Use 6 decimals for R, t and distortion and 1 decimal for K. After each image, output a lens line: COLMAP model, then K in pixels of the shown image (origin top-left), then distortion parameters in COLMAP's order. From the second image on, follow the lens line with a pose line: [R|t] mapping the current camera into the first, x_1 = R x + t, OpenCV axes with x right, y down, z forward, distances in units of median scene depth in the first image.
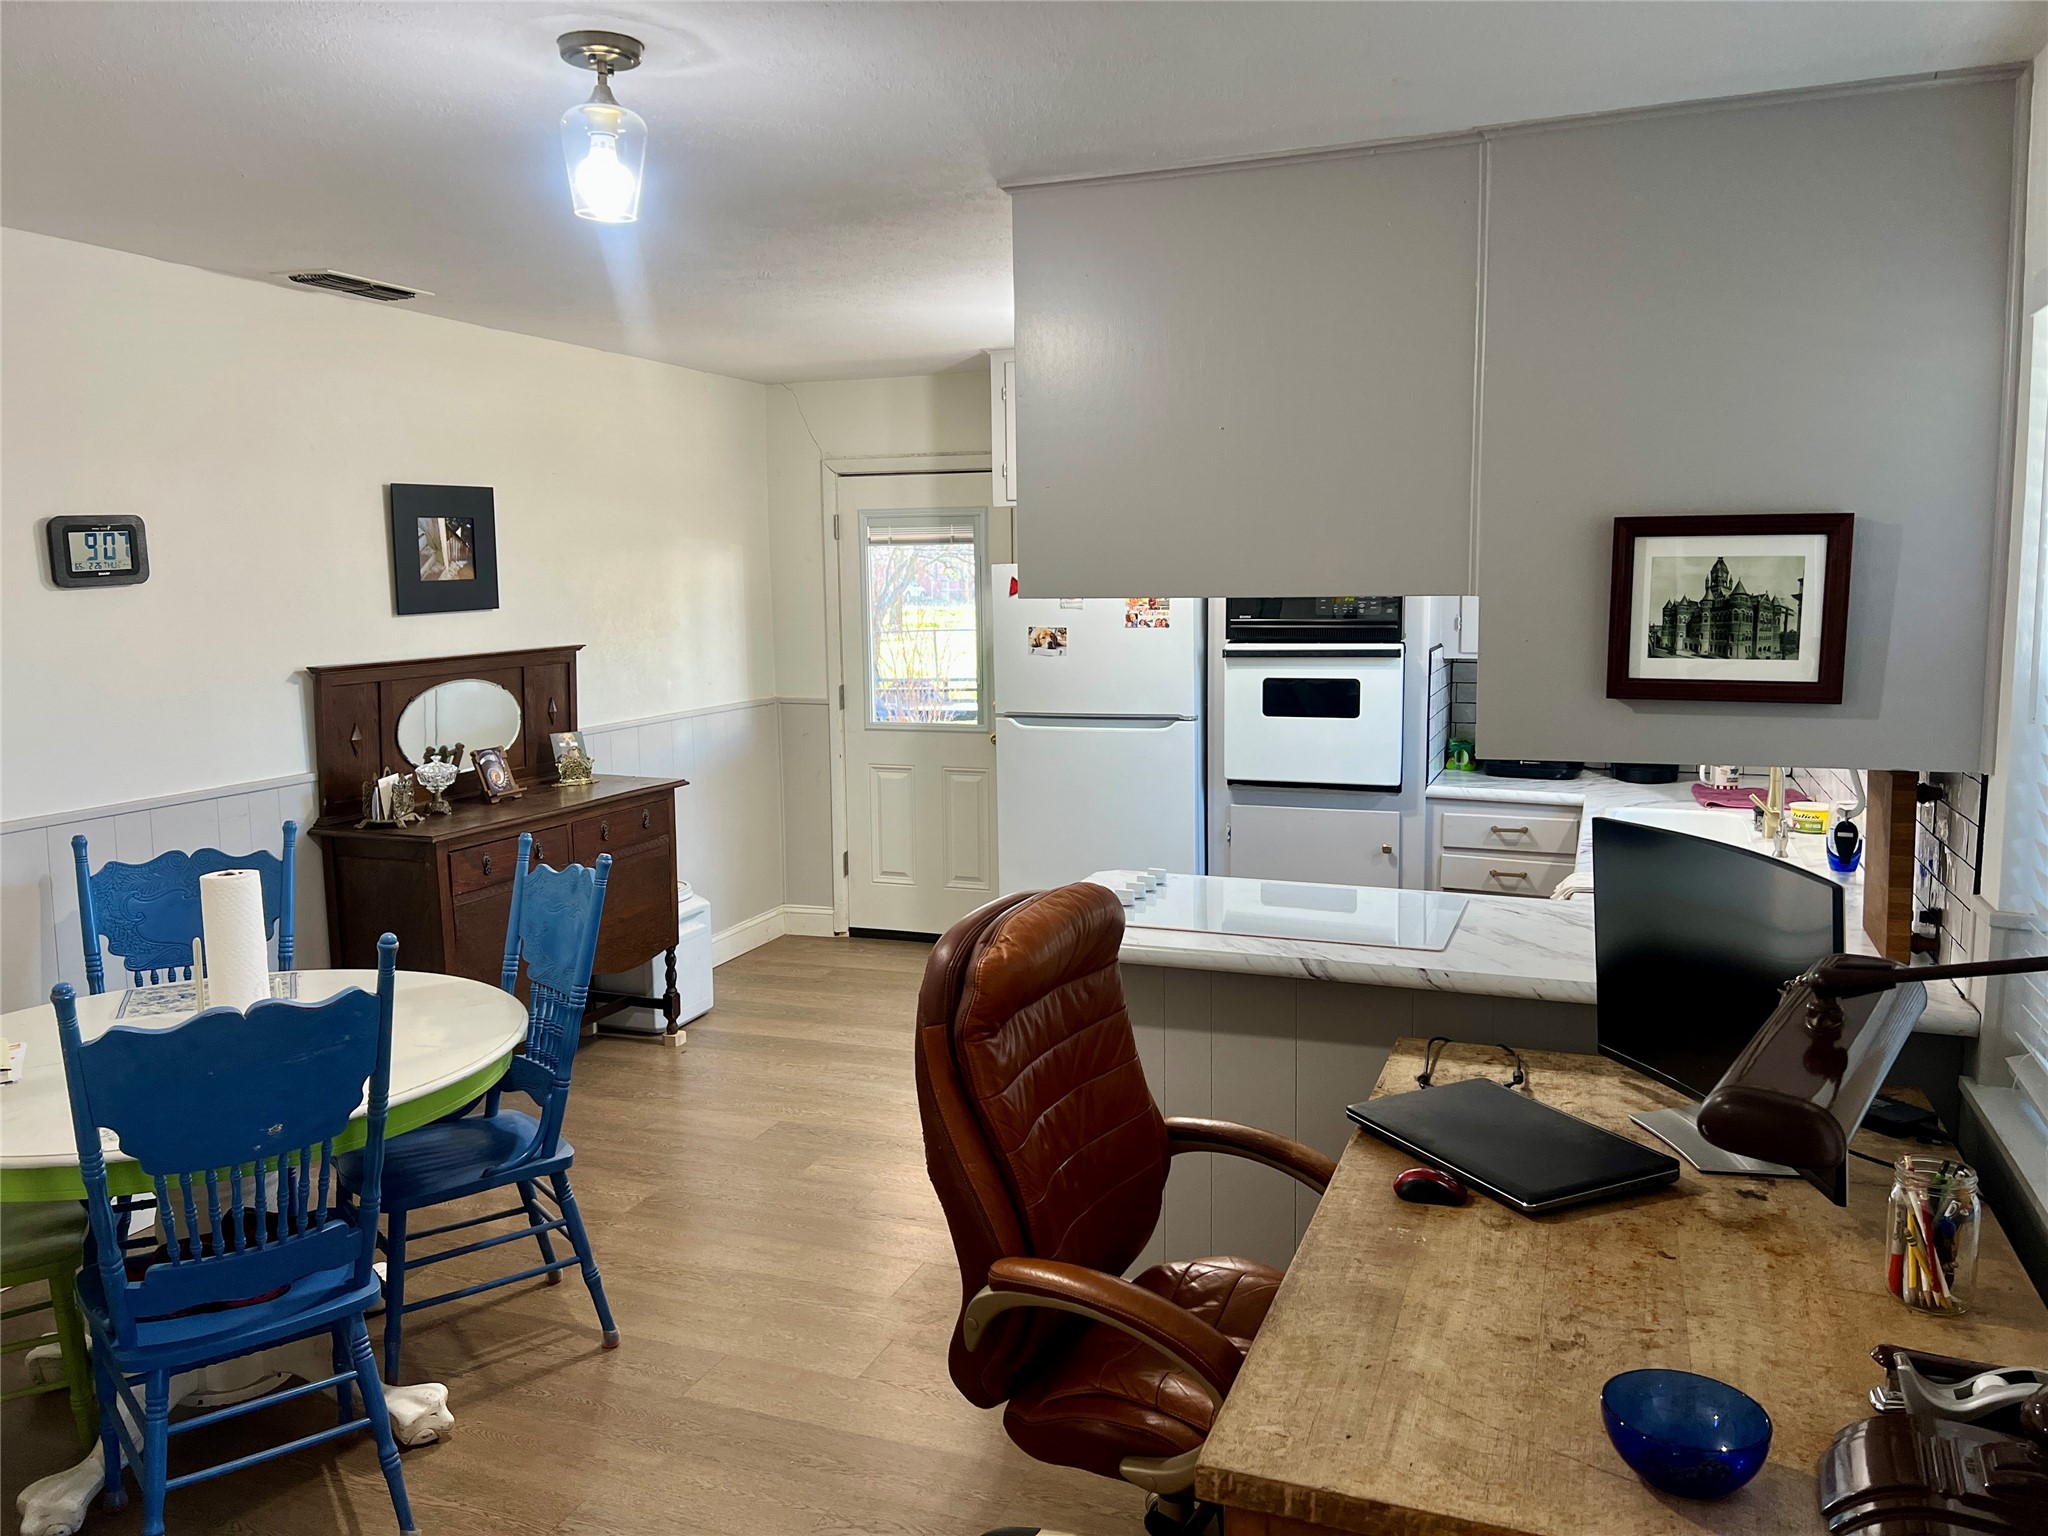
lens RADIAL K [[1518.6, 0, 1033.4], [0, 1518.6, 759.8], [0, 0, 1]] dist [0.063532, -0.070008]
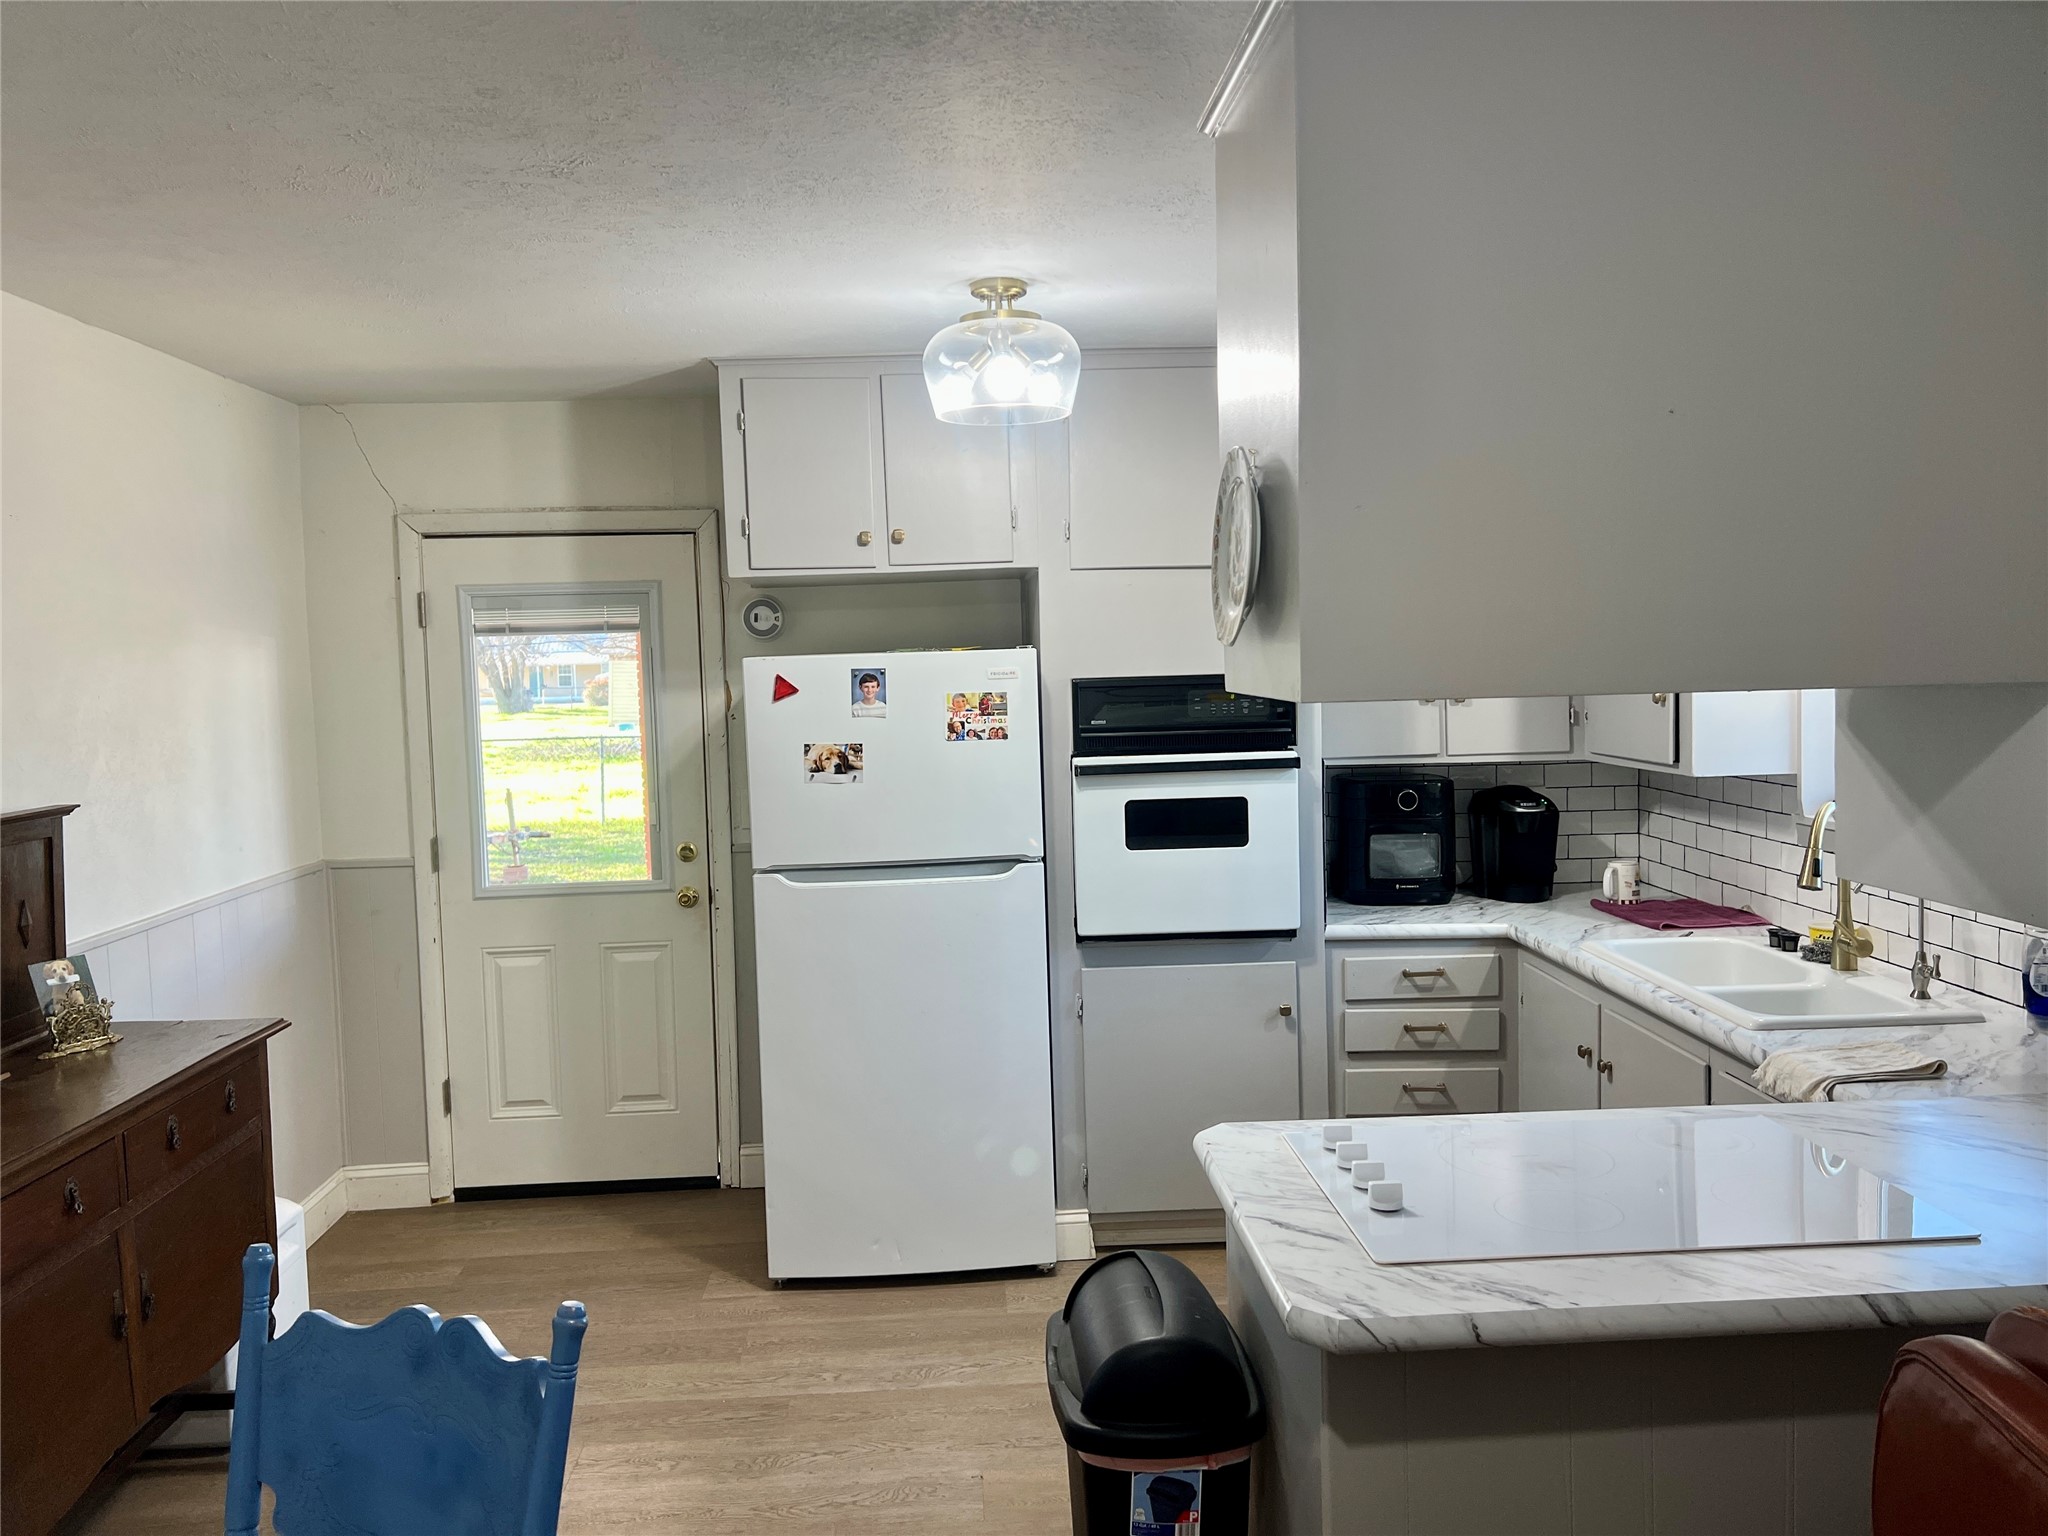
lens RADIAL K [[1518.6, 0, 1004.6], [0, 1518.6, 752.6], [0, 0, 1]] dist [0.063532, -0.070008]
pose [[0.917039, -0.038665, 0.396919, -0.206228], [0.066399, 0.996200, -0.056365, -0.038970], [-0.393231, 0.078044, 0.916121, 0.325563]]
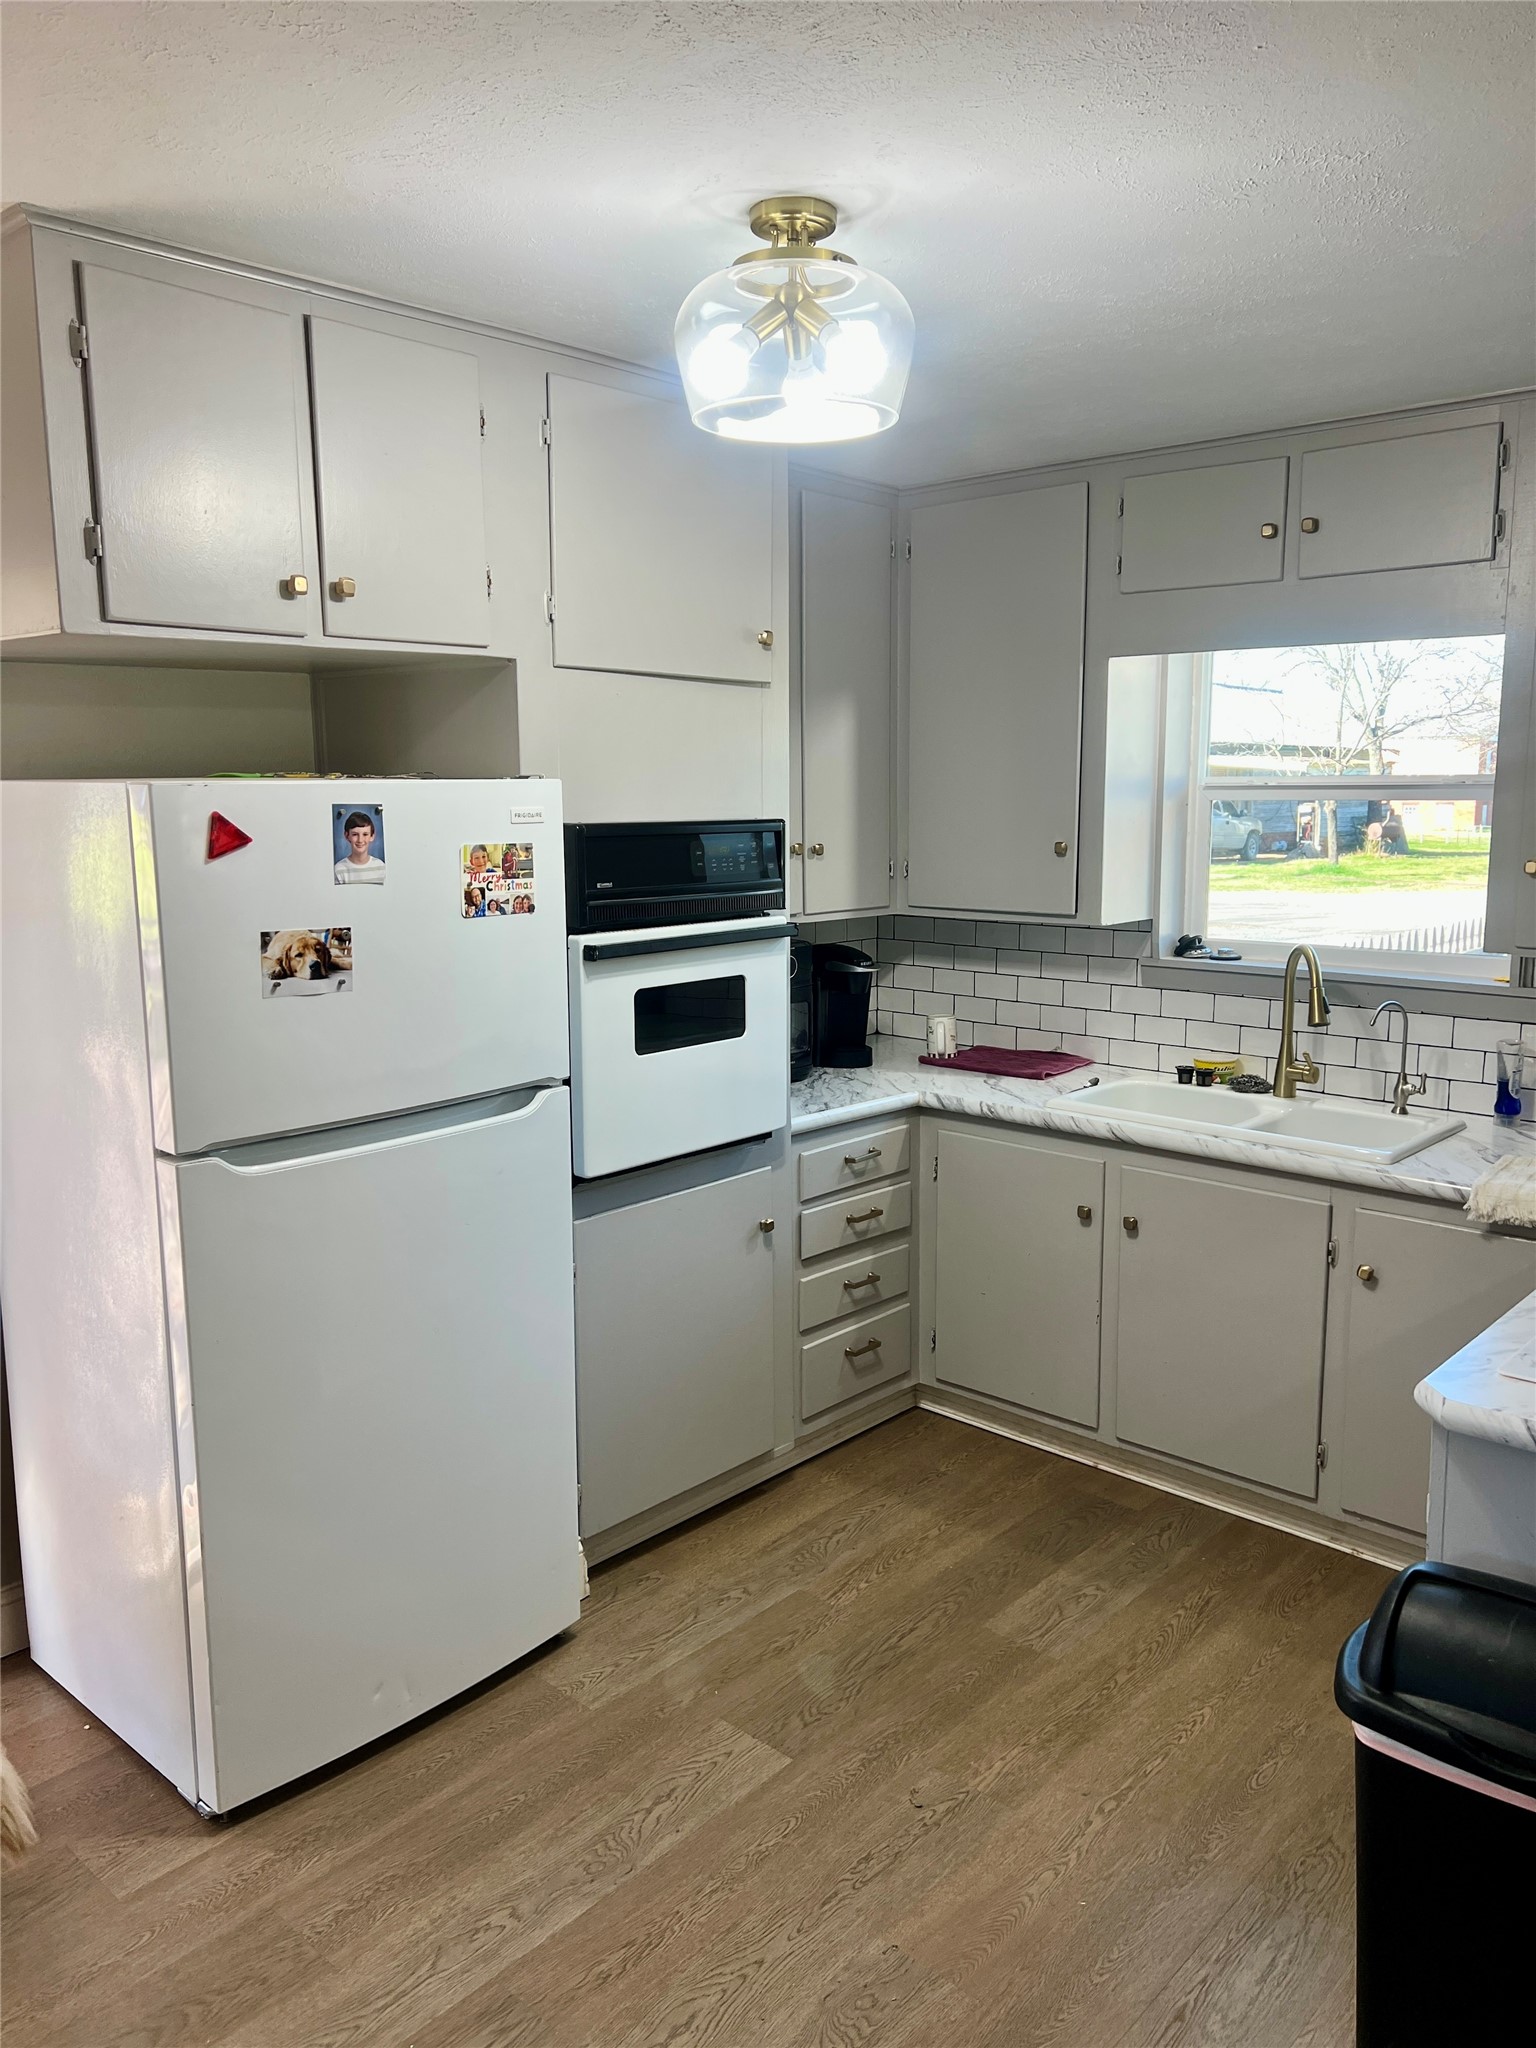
lens RADIAL K [[1518.6, 0, 810.2], [0, 1518.6, 1025.9], [0, 0, 1]] dist [0.063532, -0.070008]
pose [[0.353390, -0.136660, 0.925440, -0.354381], [0.115808, 0.988053, 0.101683, -0.090726], [-0.928280, 0.071239, 0.364995, 0.734331]]
